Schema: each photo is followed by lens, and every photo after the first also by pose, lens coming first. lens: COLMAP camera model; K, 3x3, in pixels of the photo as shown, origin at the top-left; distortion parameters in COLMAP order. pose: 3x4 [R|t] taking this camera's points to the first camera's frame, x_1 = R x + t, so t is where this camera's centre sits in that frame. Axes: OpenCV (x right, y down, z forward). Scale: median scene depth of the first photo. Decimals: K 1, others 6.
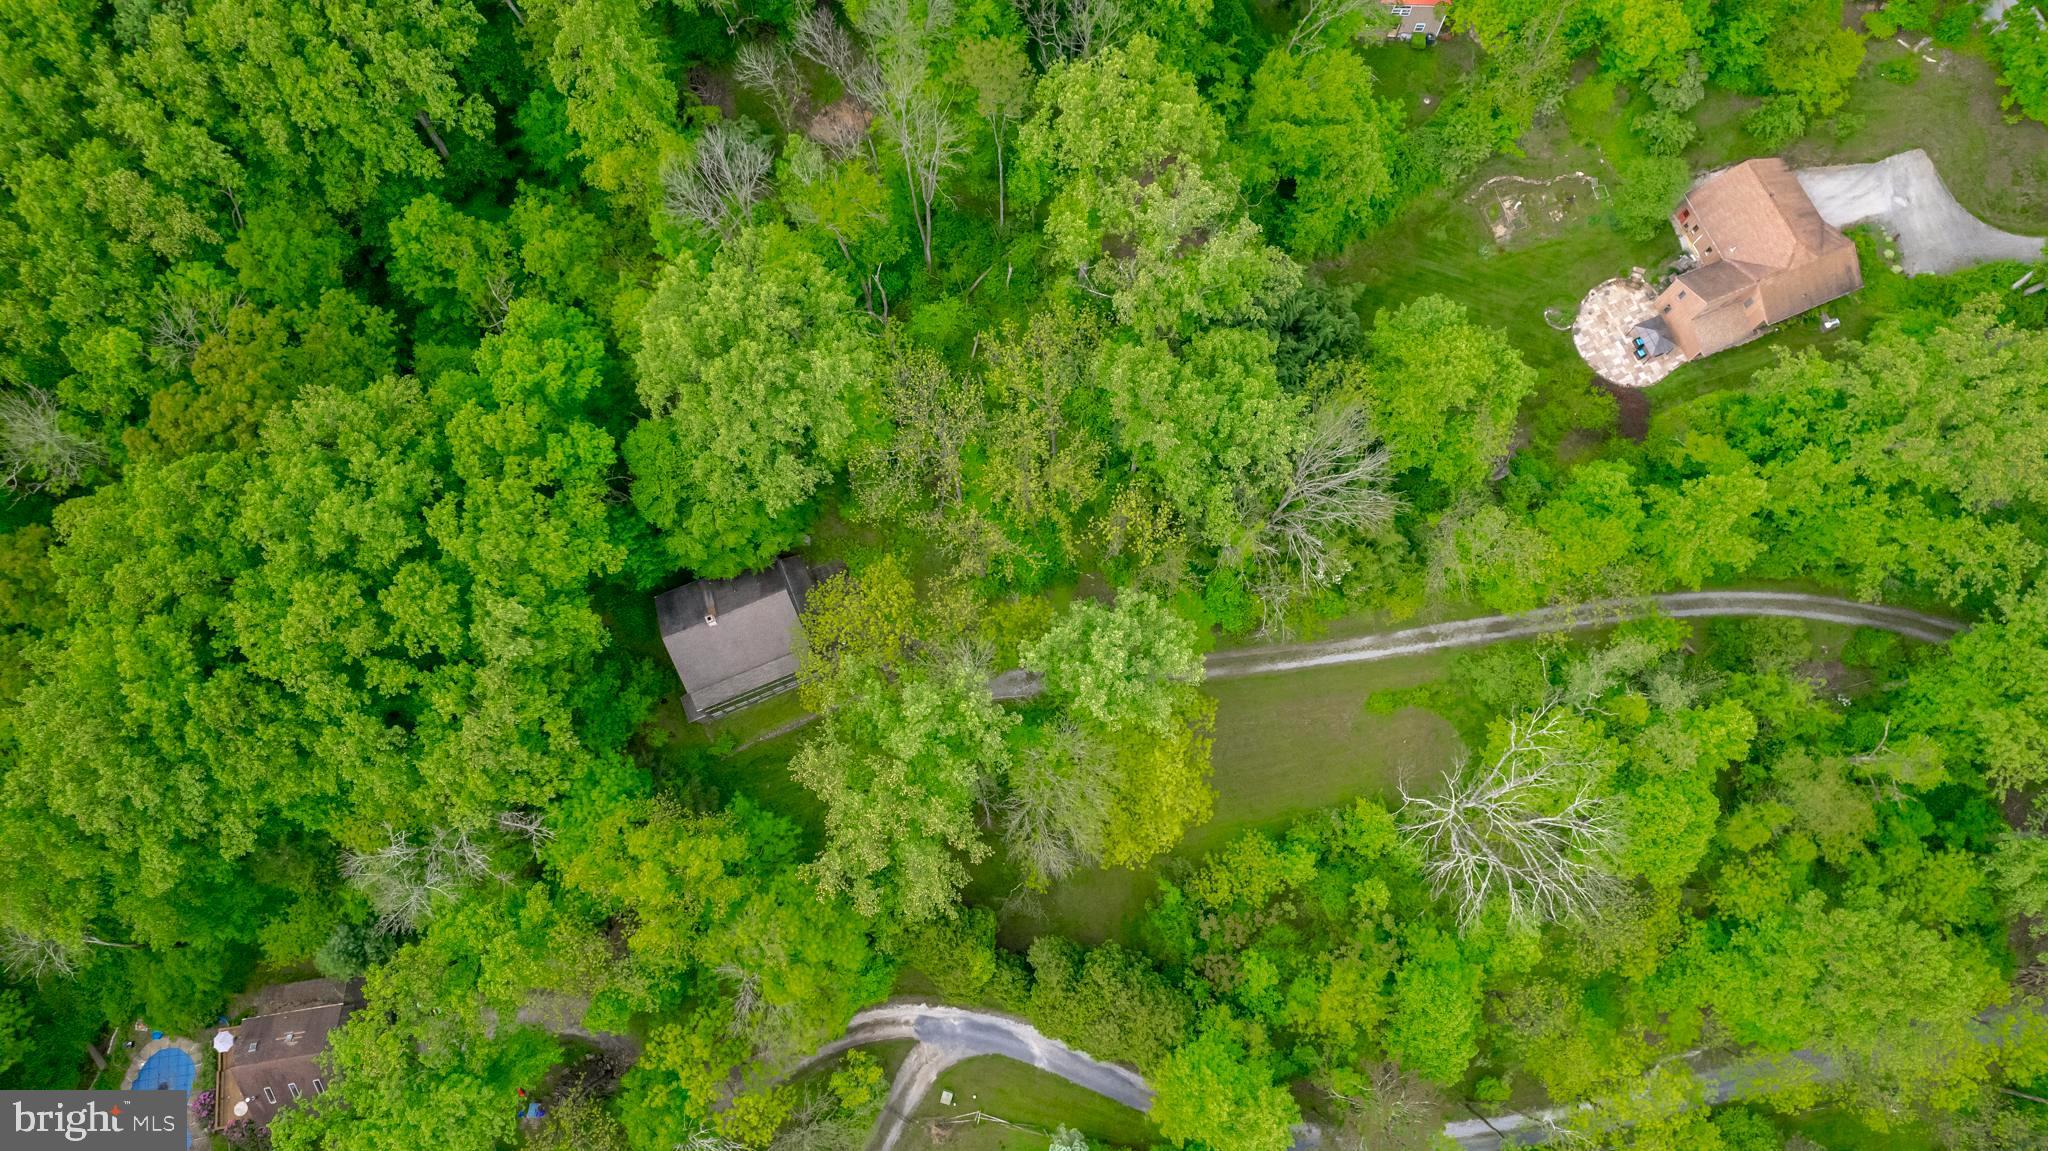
lens RADIAL K [[1306.3, 0, 1024.0], [0, 1306.3, 575.5], [0, 0, 1]] dist [-0.071926, 0.067695]
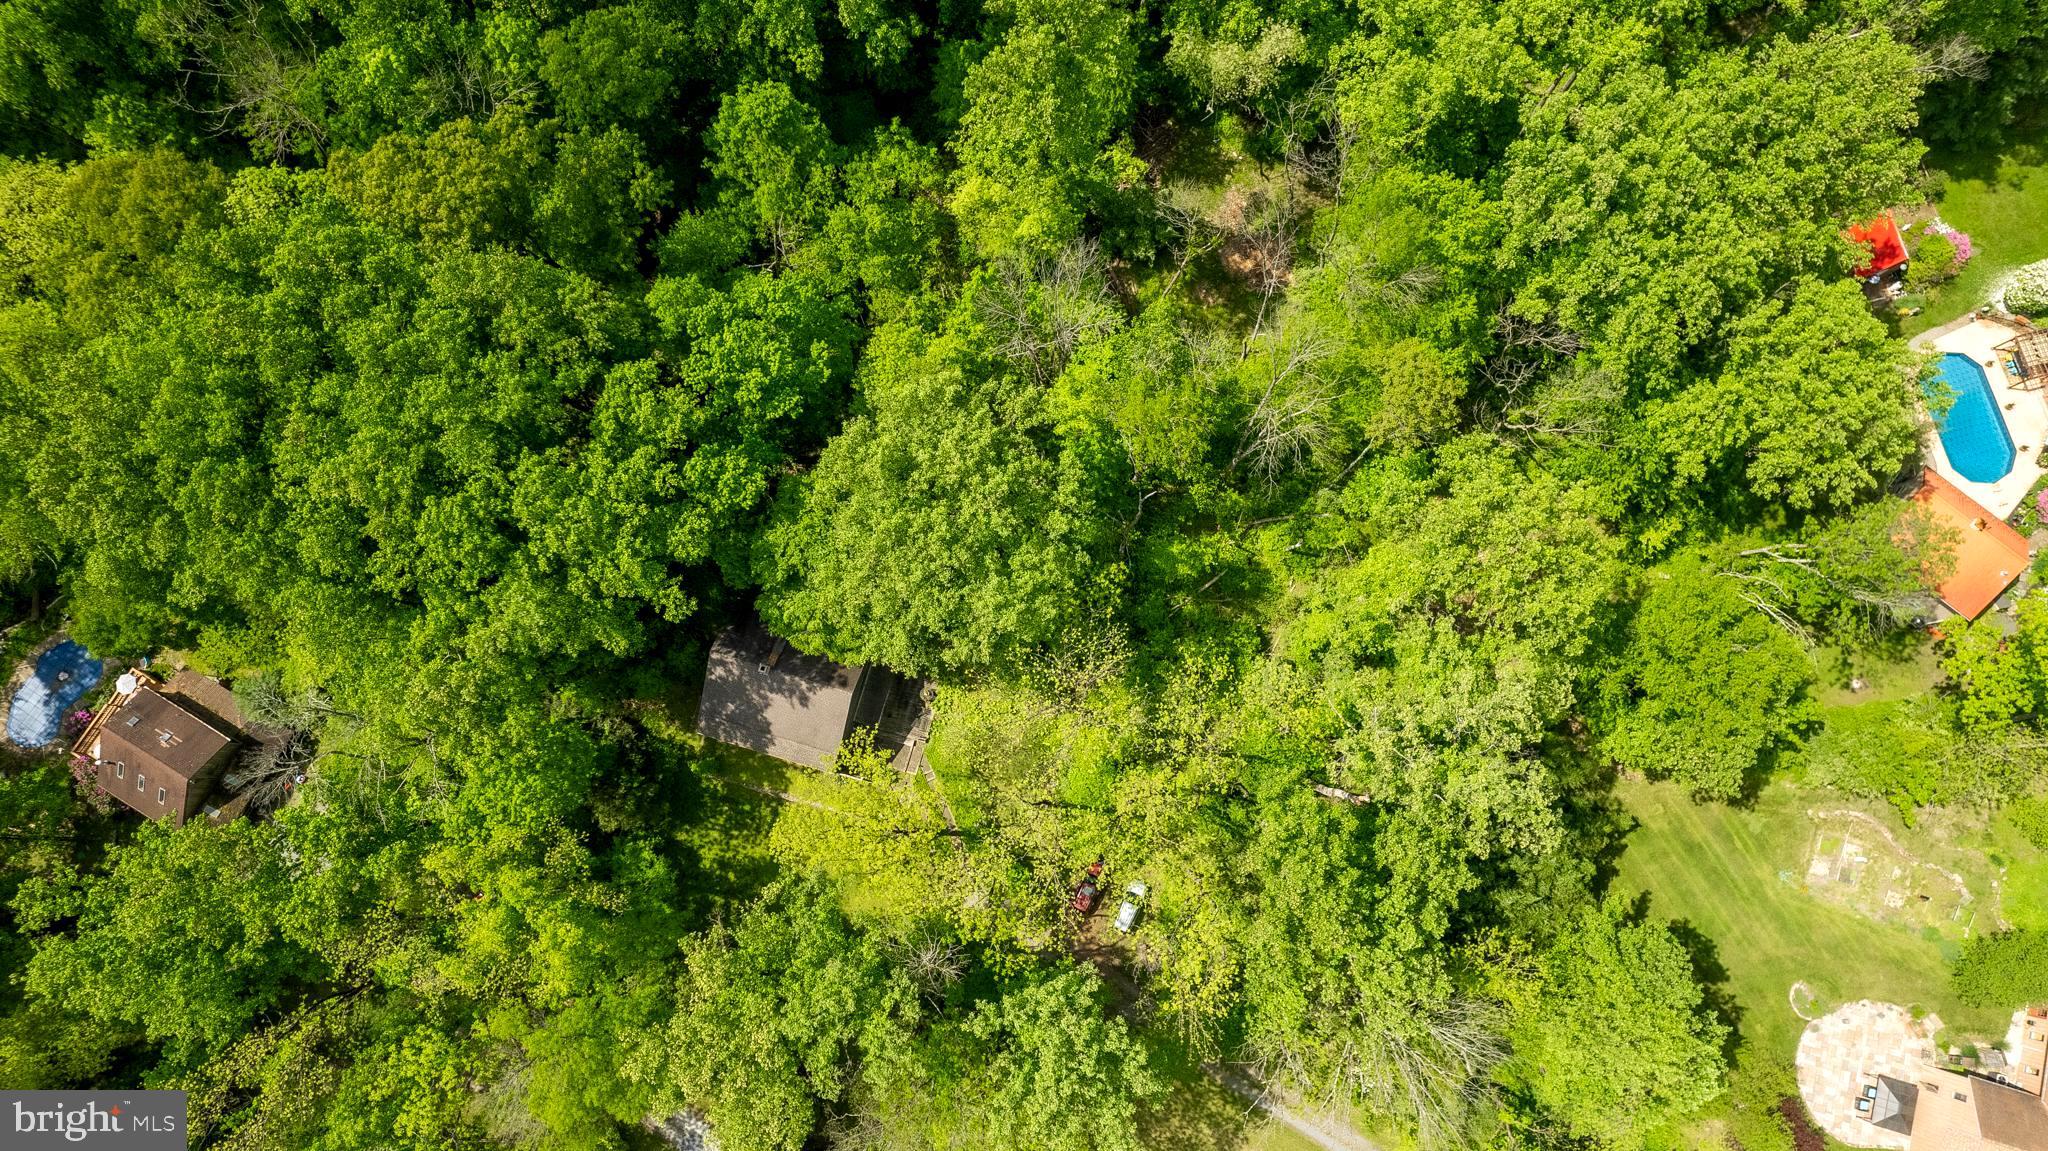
lens RADIAL K [[1306.3, 0, 1024.0], [0, 1306.3, 575.5], [0, 0, 1]] dist [-0.071926, 0.067695]
pose [[0.778616, 0.618935, -0.103328, -0.049475], [-0.607367, 0.784723, 0.123758, -0.222768], [0.157682, -0.033602, 0.986918, 0.152295]]
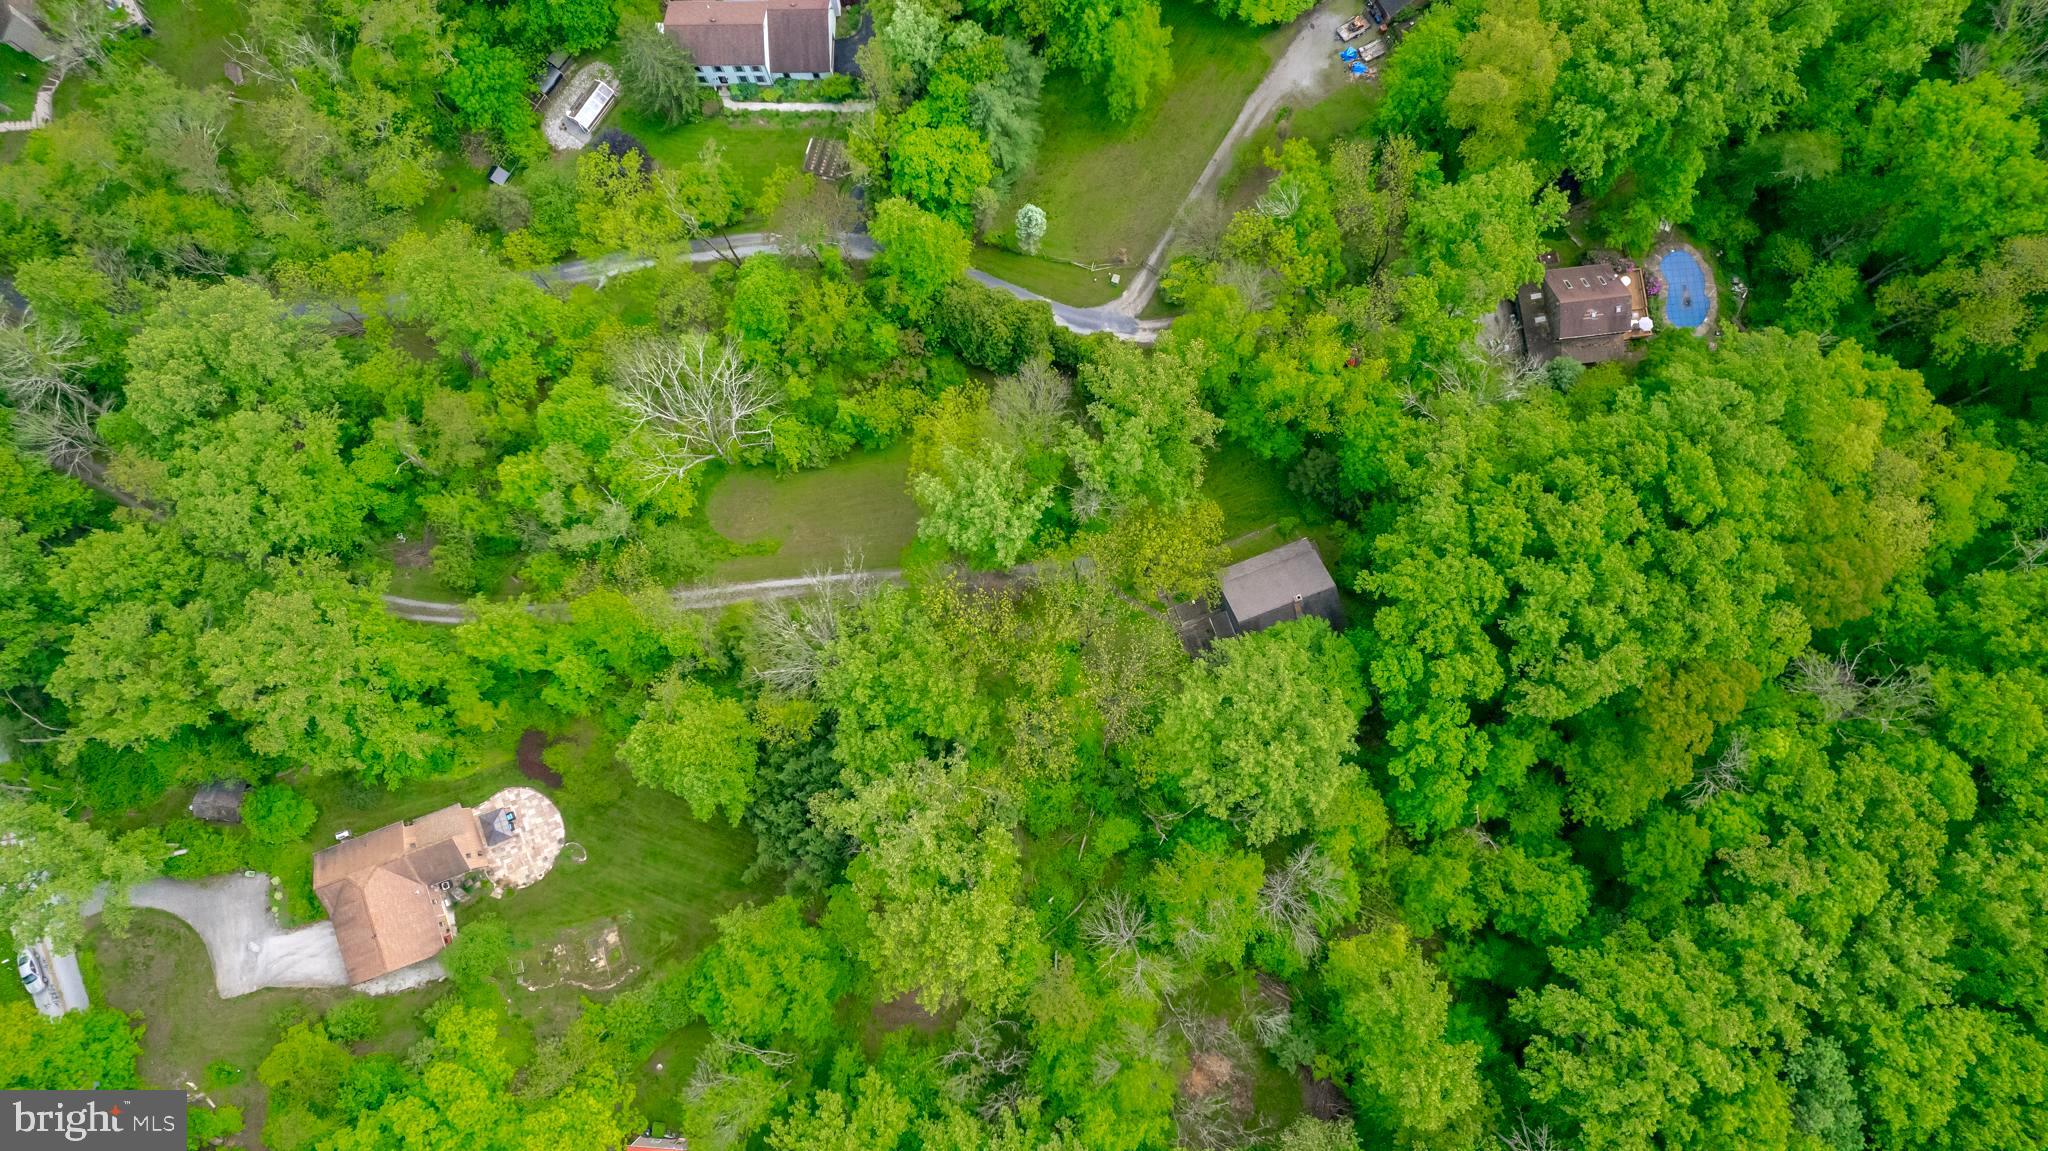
lens RADIAL K [[1306.3, 0, 1024.0], [0, 1306.3, 575.5], [0, 0, 1]] dist [-0.071926, 0.067695]
pose [[-0.999192, -0.033601, 0.022069, -0.003498], [0.039415, -0.926832, 0.373401, -0.407294], [0.007908, 0.373969, 0.927407, -0.167992]]
